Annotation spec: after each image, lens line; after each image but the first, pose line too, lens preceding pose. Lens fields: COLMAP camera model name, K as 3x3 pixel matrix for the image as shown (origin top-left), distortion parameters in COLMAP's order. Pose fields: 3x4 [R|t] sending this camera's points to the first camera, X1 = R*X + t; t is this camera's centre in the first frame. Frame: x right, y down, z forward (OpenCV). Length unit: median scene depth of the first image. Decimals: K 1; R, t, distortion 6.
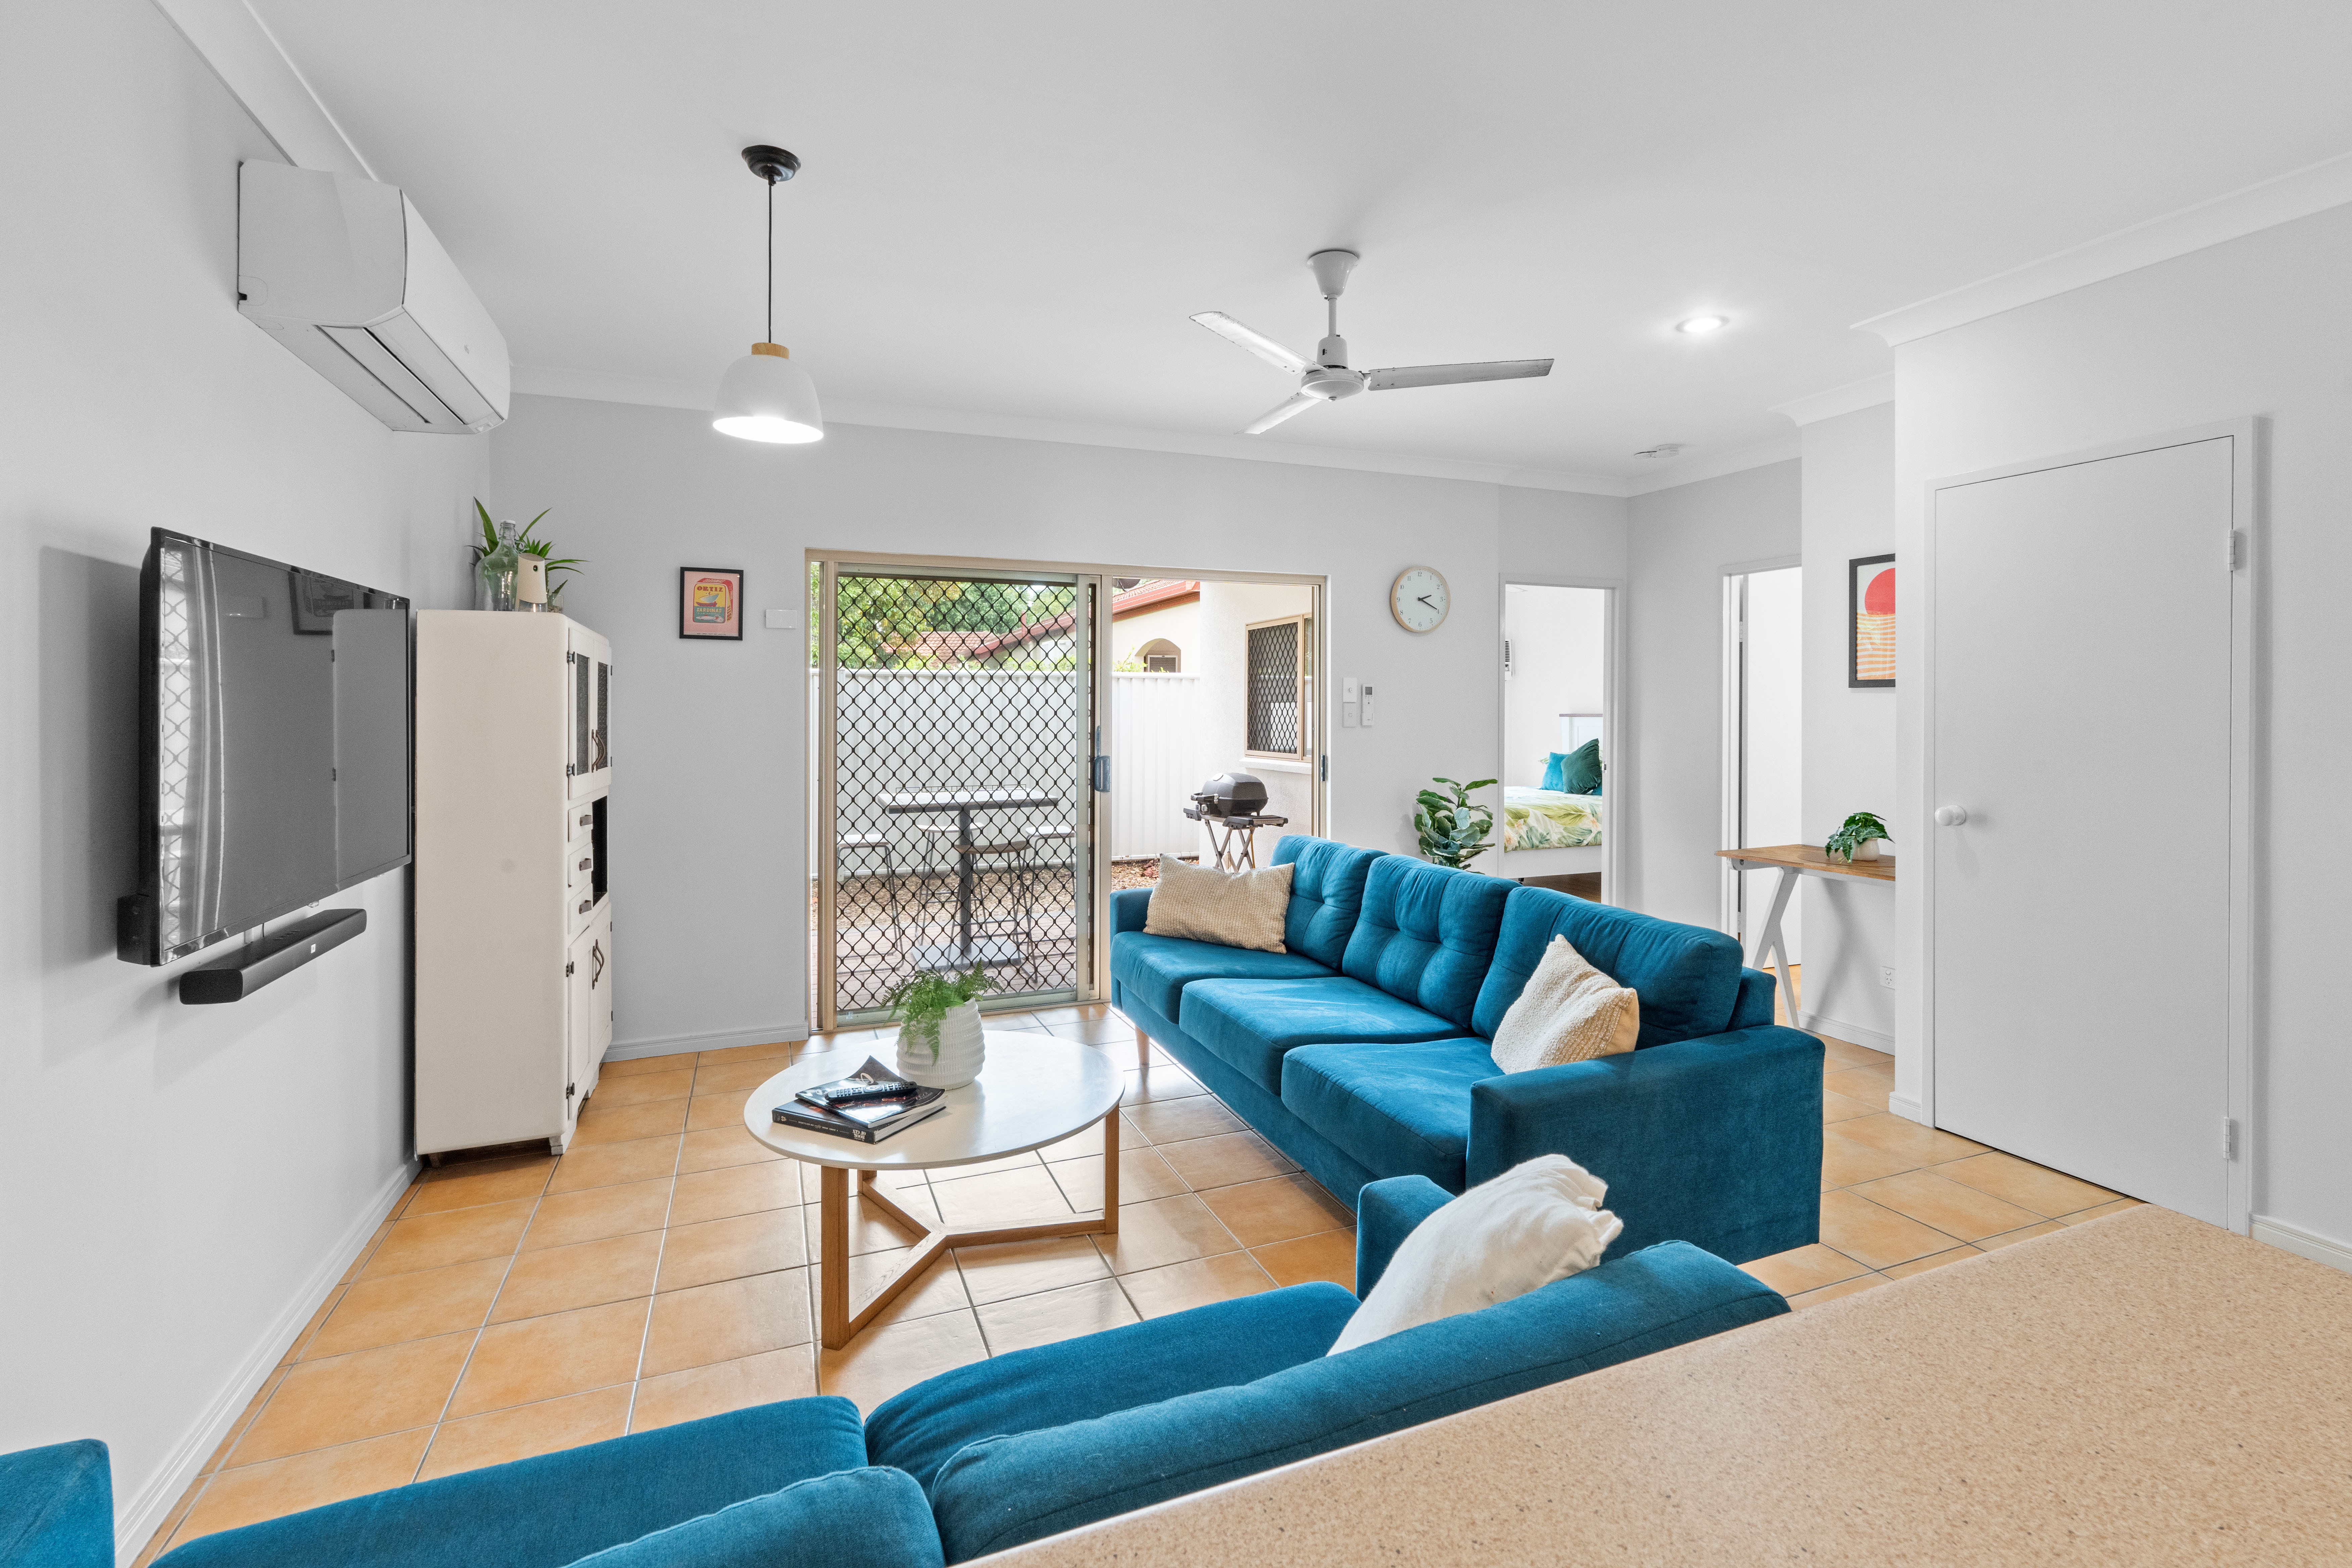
lens RADIAL K [[1043.1, 0, 1202.6], [0, 1043.1, 712.6], [0, 0, 1]] dist [-0.000215, 0.000009]
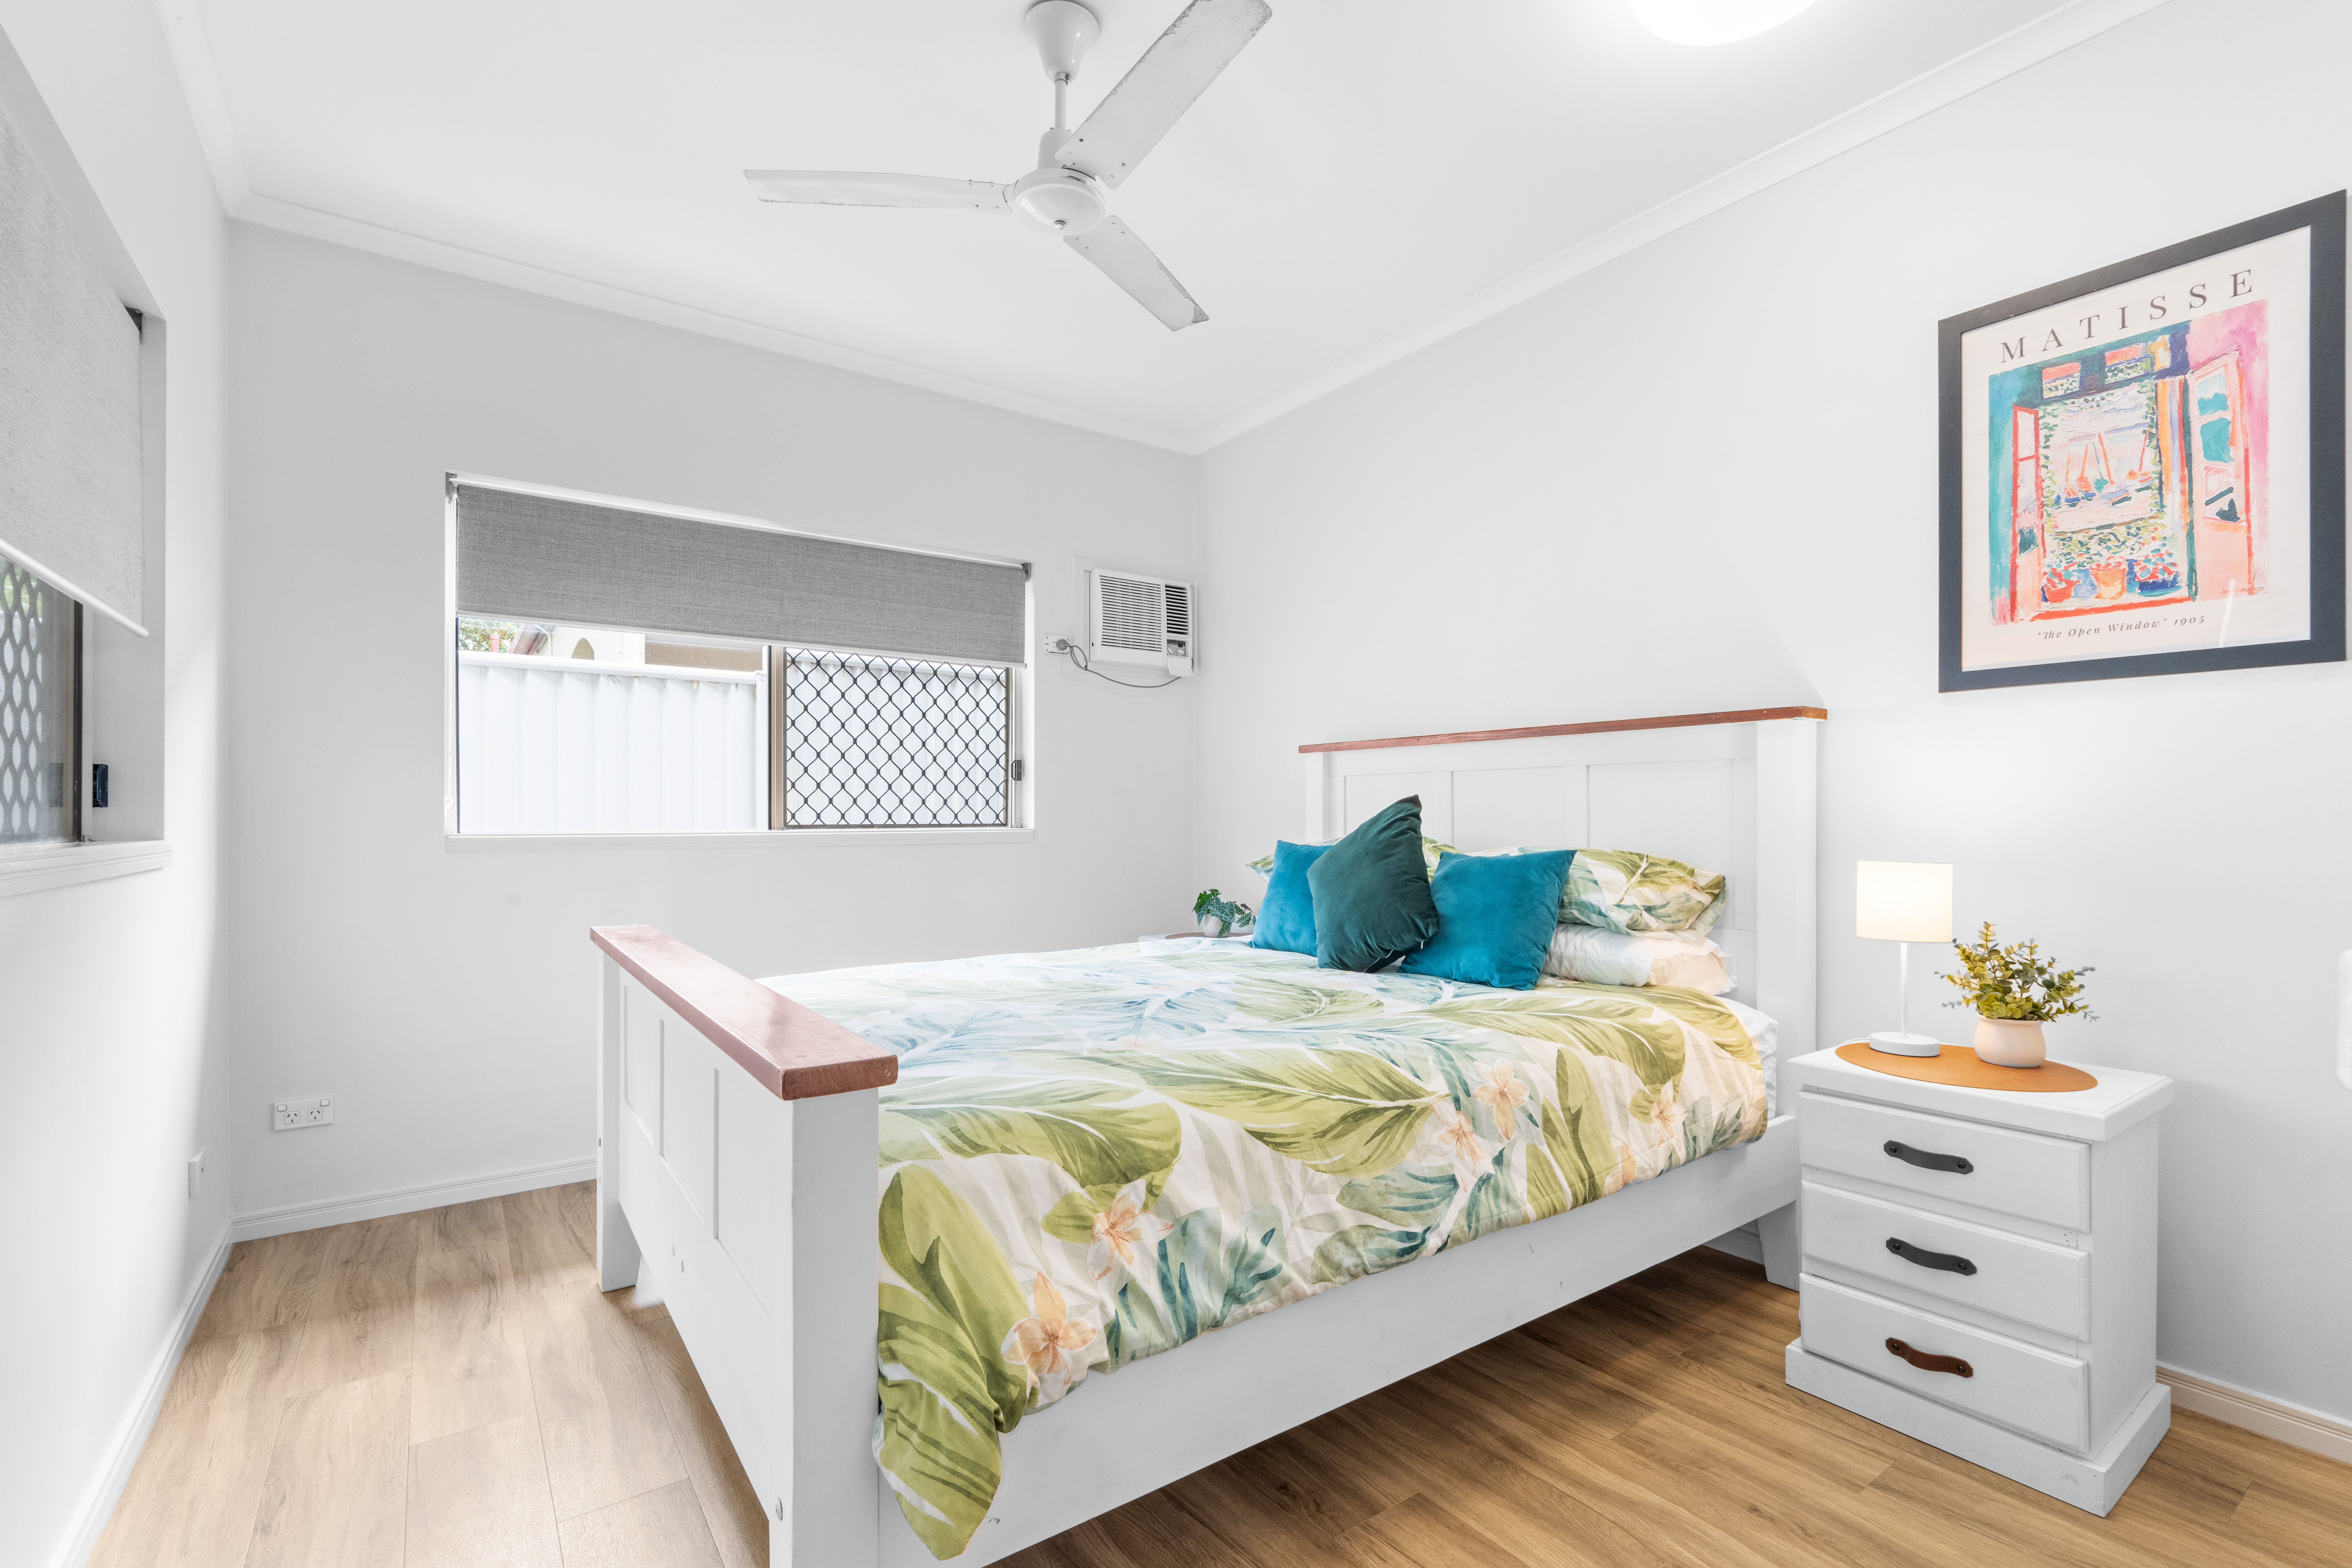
lens RADIAL K [[1043.1, 0, 1171.5], [0, 1043.1, 801.4], [0, 0, 1]] dist [-0.000215, 0.000009]
pose [[0.975119, 0.005345, 0.221618, 0.262050], [-0.001371, 0.999836, -0.018083, 0.036721], [-0.221678, 0.017329, 0.974966, 0.789253]]
